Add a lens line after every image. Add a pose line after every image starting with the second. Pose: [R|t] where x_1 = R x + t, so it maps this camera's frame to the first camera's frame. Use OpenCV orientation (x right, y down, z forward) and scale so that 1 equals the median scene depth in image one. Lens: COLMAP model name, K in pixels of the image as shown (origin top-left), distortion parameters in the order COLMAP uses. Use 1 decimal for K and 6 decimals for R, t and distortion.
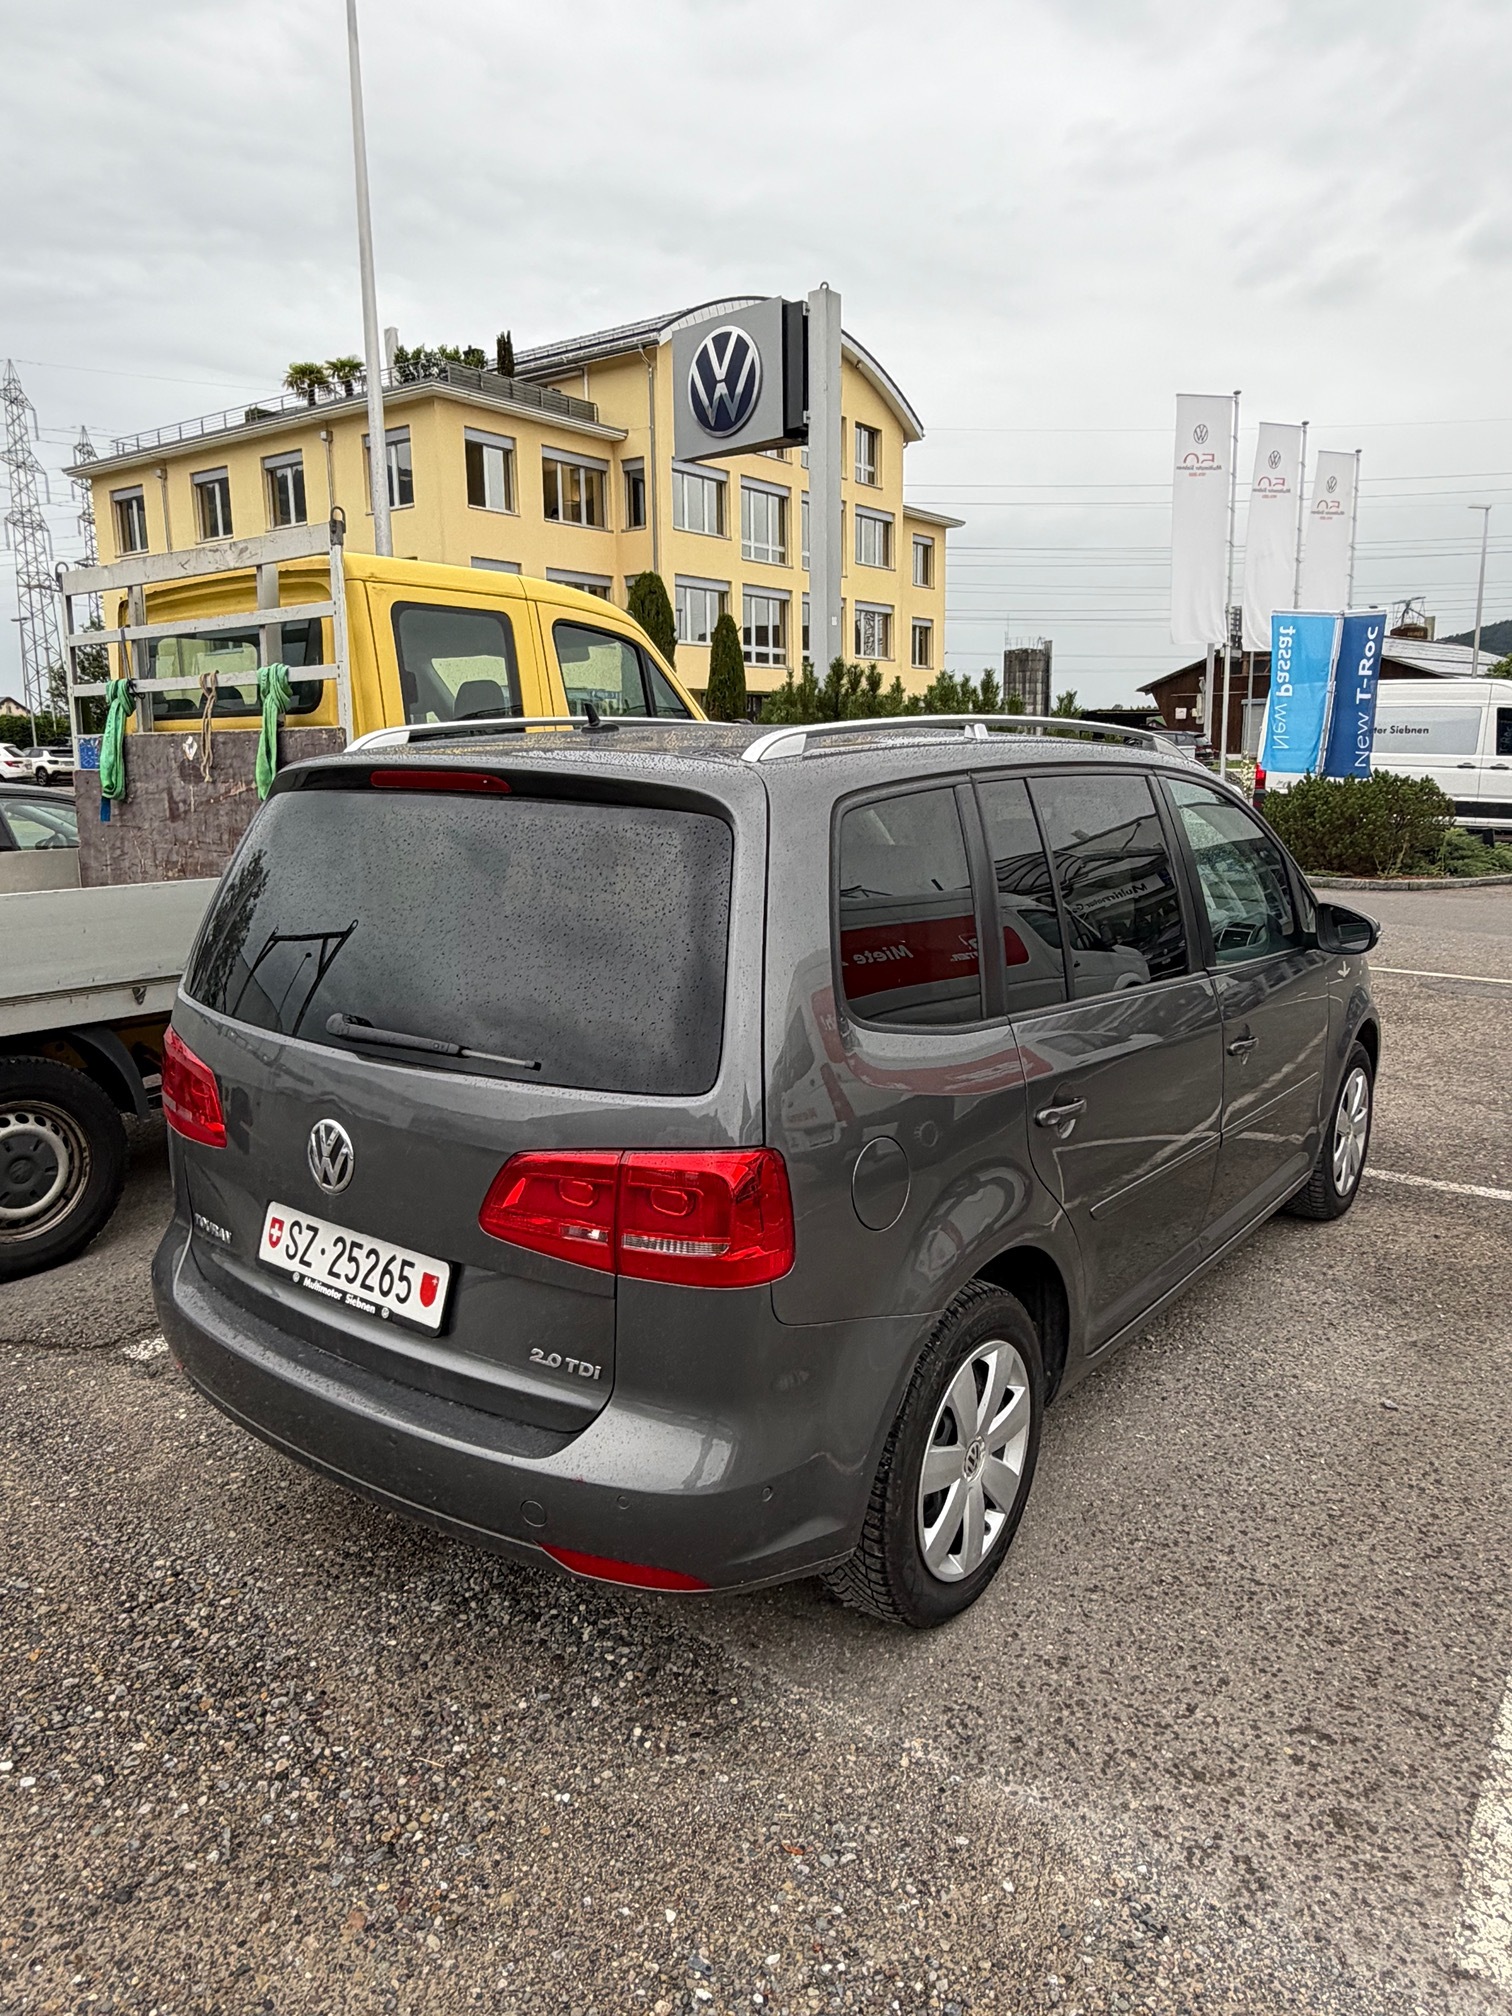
lens RADIAL K [[1356.1, 0, 756.0], [0, 1356.1, 1008.0], [0, 0, 1]] dist [-0.000788, 0.000808]
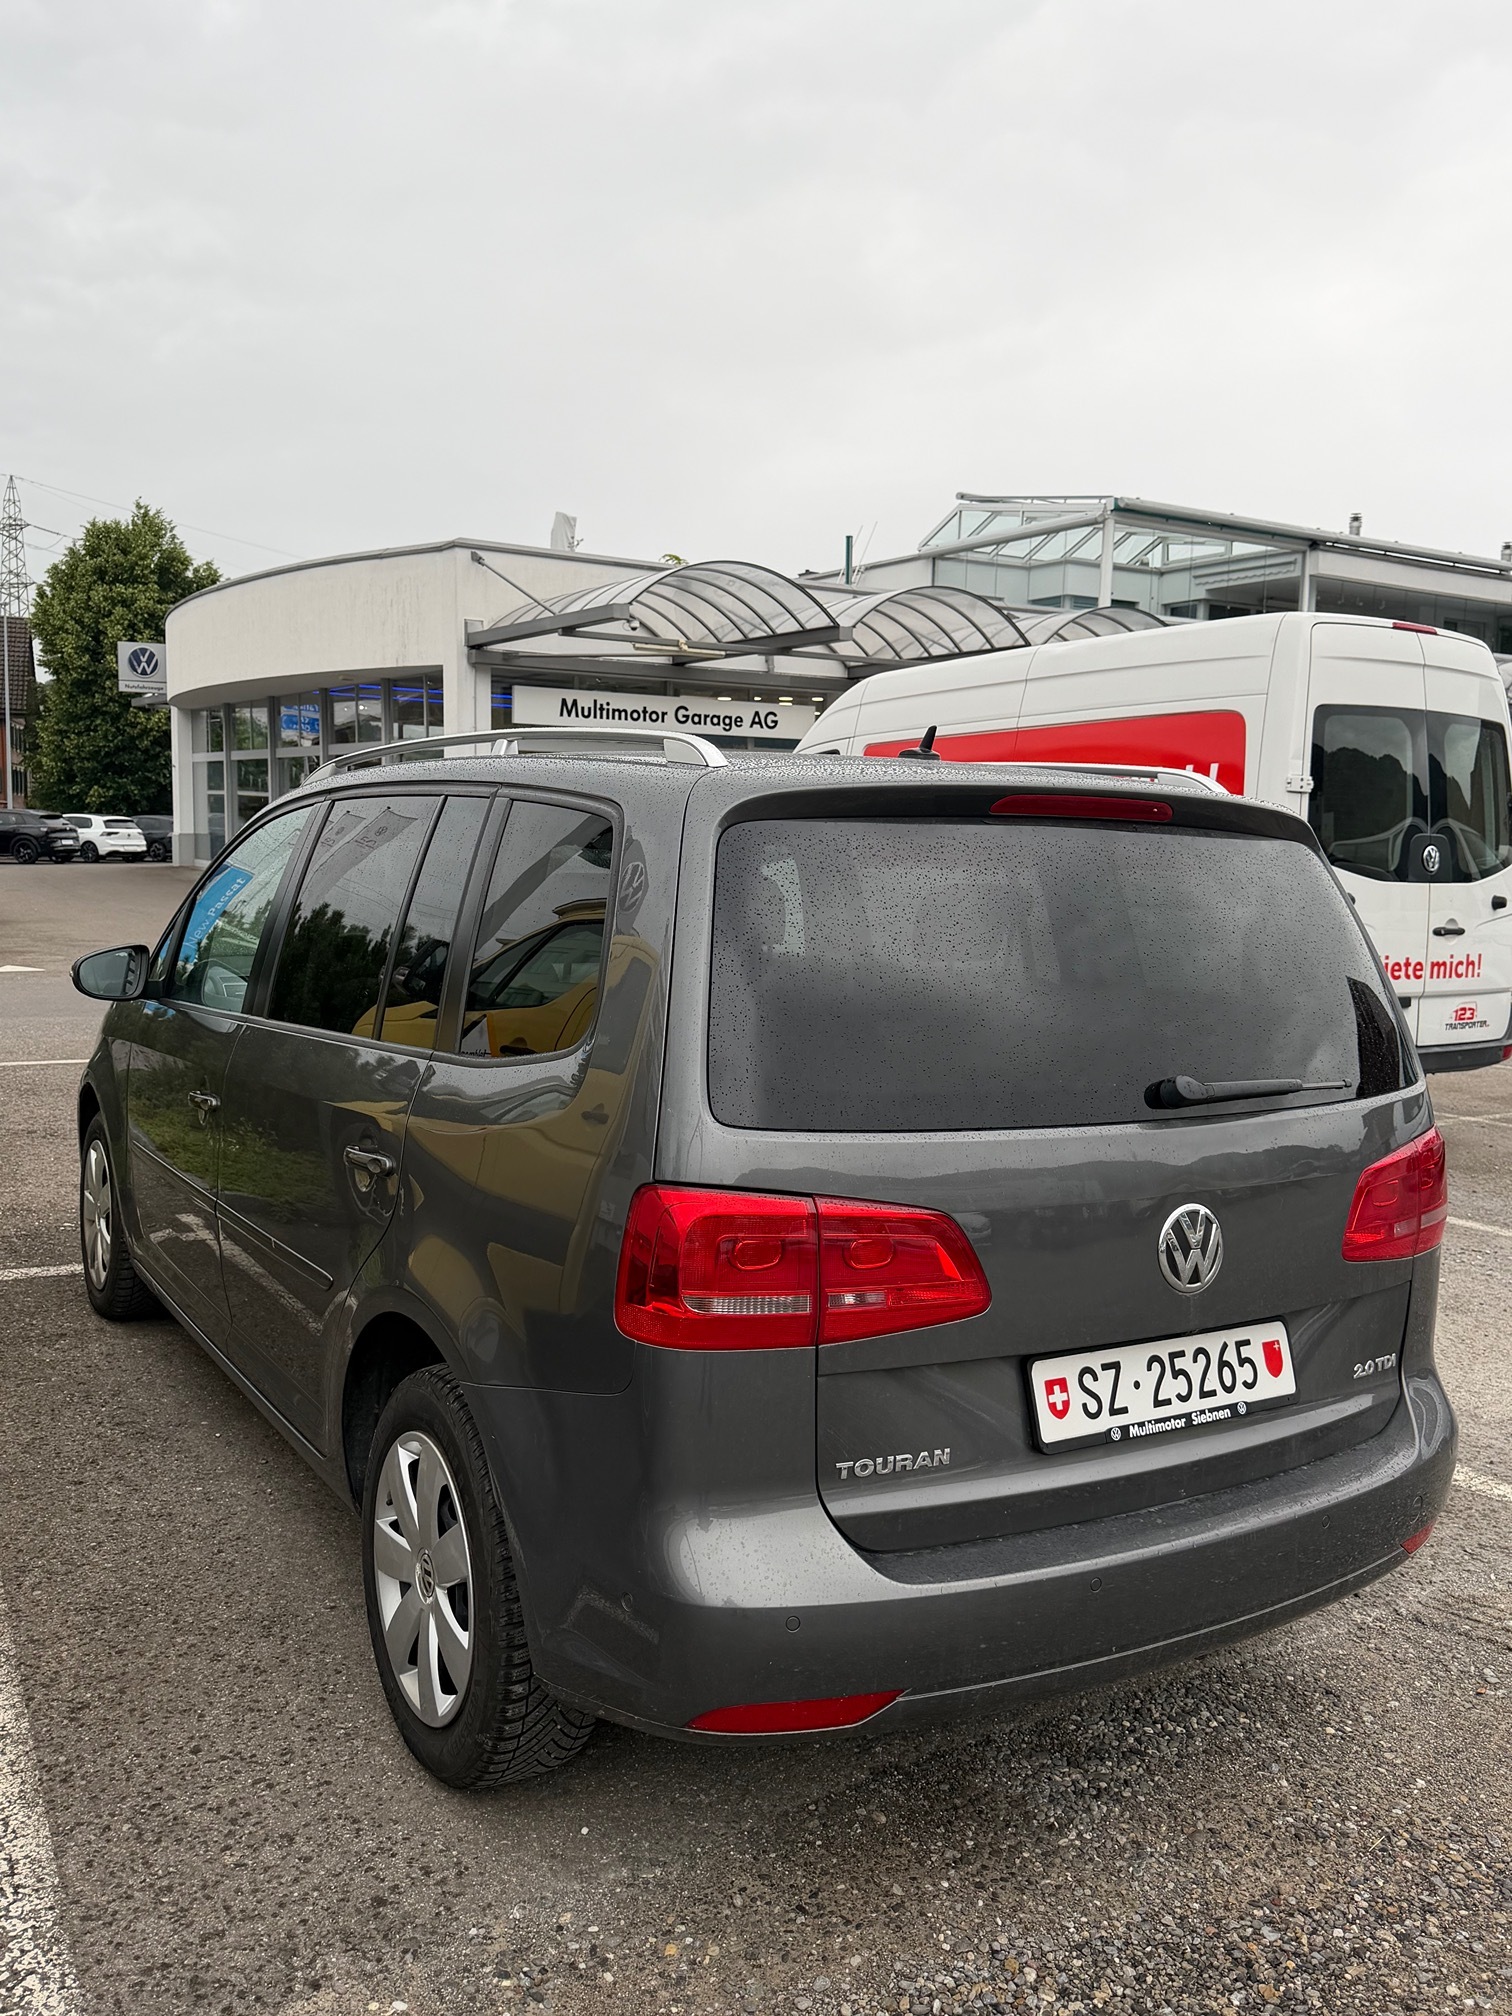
lens RADIAL K [[1606.3, 0, 740.0], [0, 1606.3, 1032.6], [0, 0, 1]] dist [0.169493, -0.325154]
pose [[0.370769, -0.098478, 0.923489, -1.303274], [0.152798, 0.987280, 0.043934, -0.104886], [-0.916069, 0.124818, 0.381101, 0.845758]]
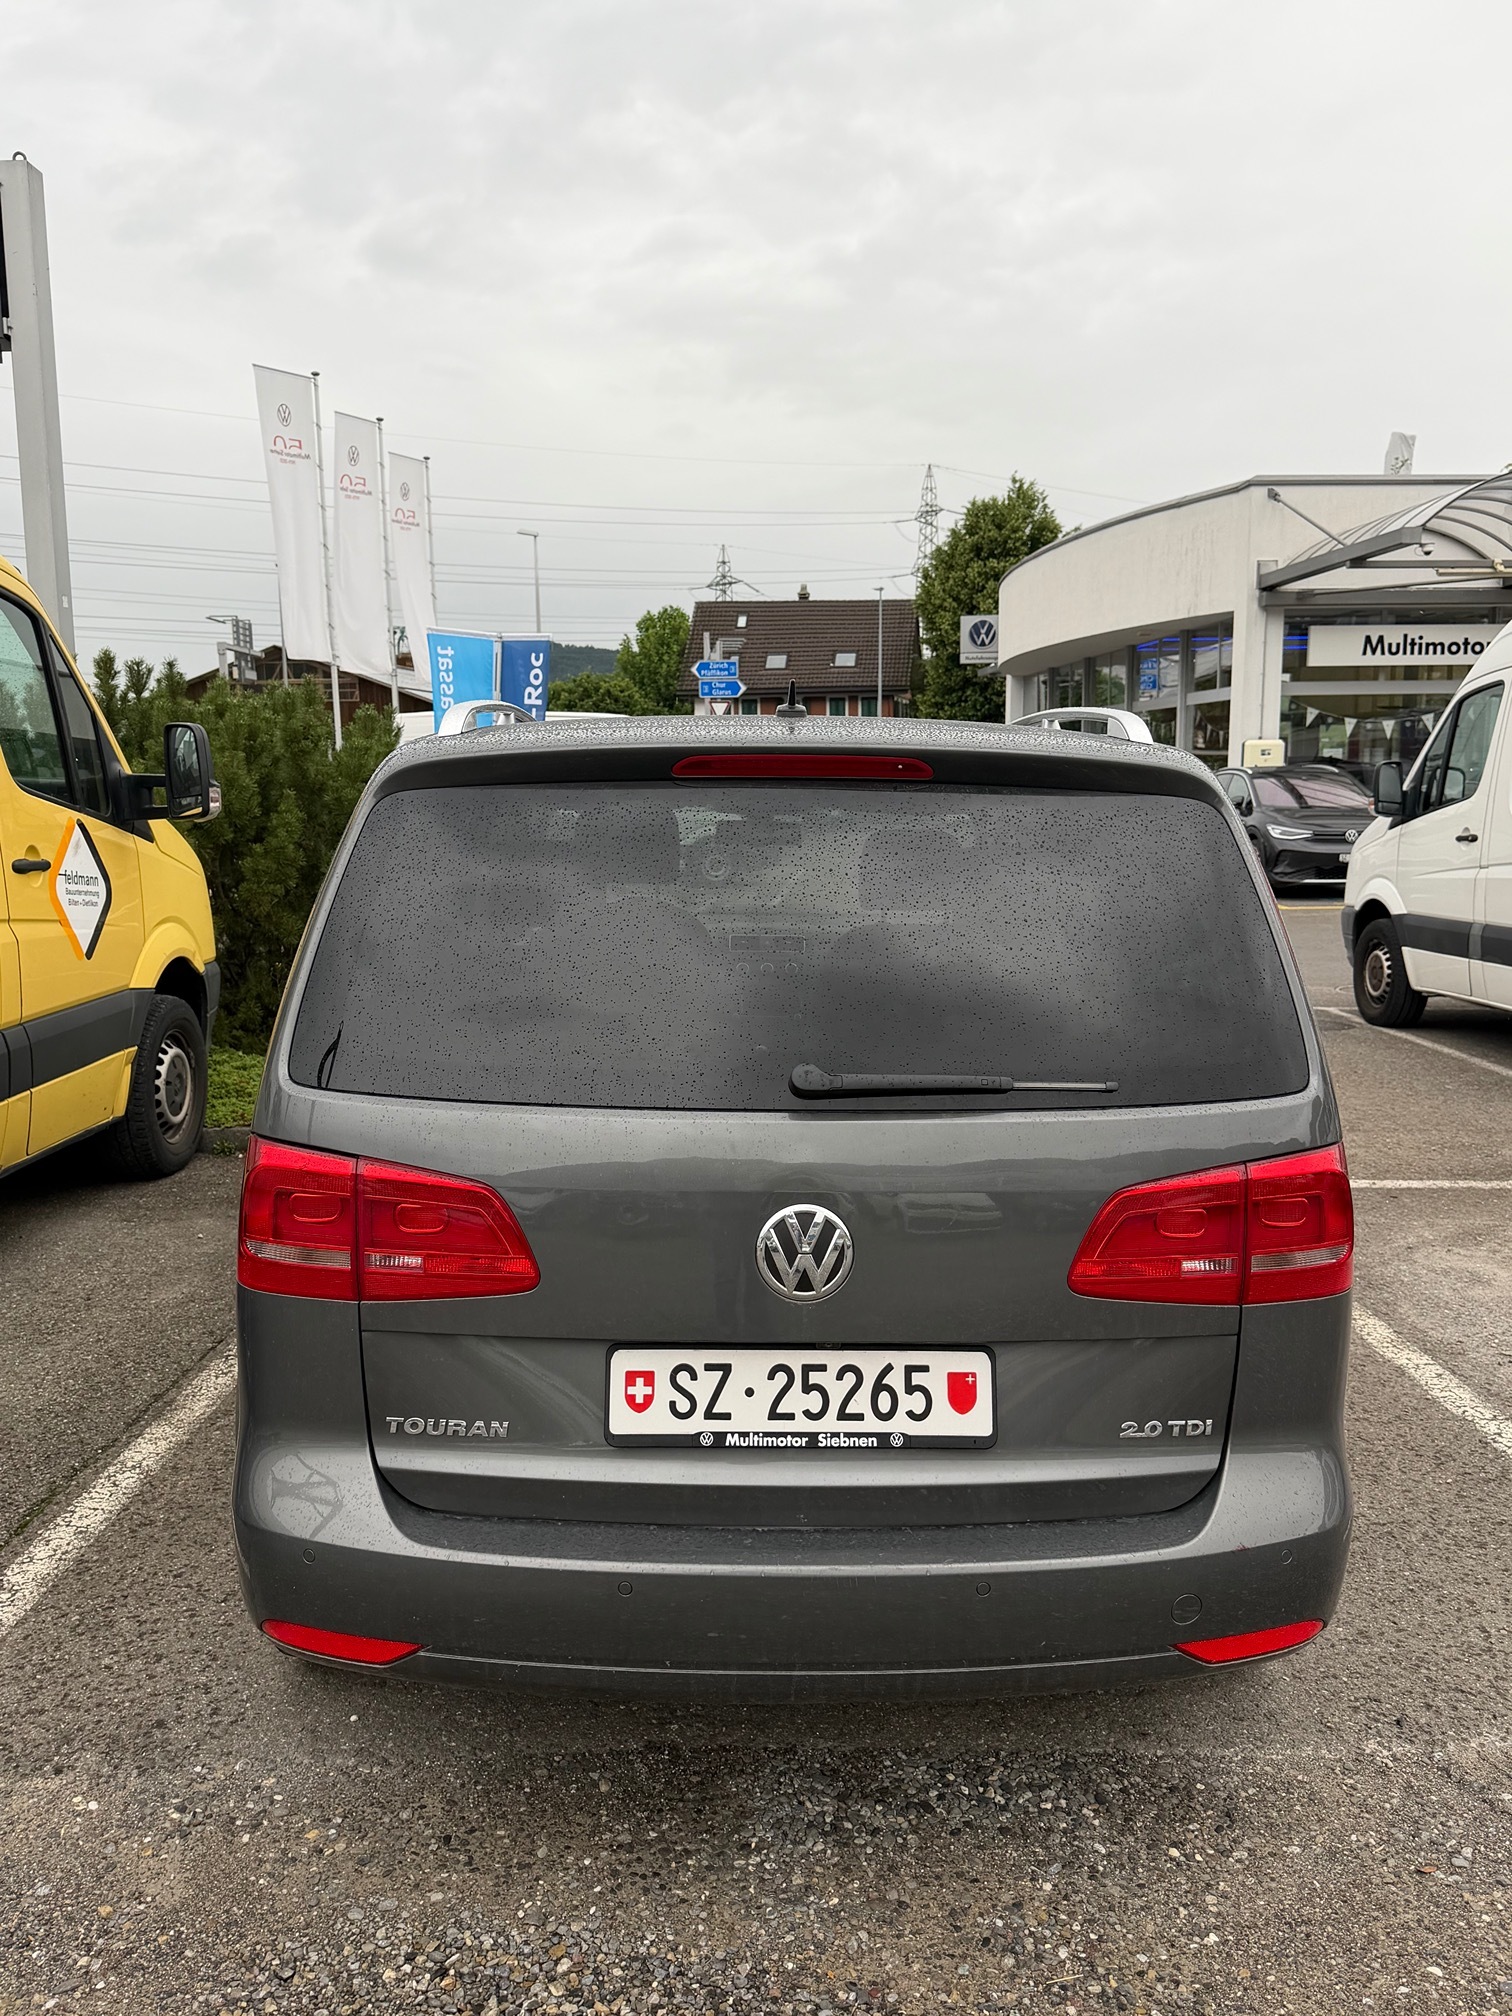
lens RADIAL K [[1606.3, 0, 740.0], [0, 1606.3, 1032.6], [0, 0, 1]] dist [0.169493, -0.325154]
pose [[0.783362, -0.090545, 0.614936, -0.874832], [0.116110, 0.993235, -0.001665, -0.015807], [-0.610625, 0.072704, 0.788575, 0.296748]]
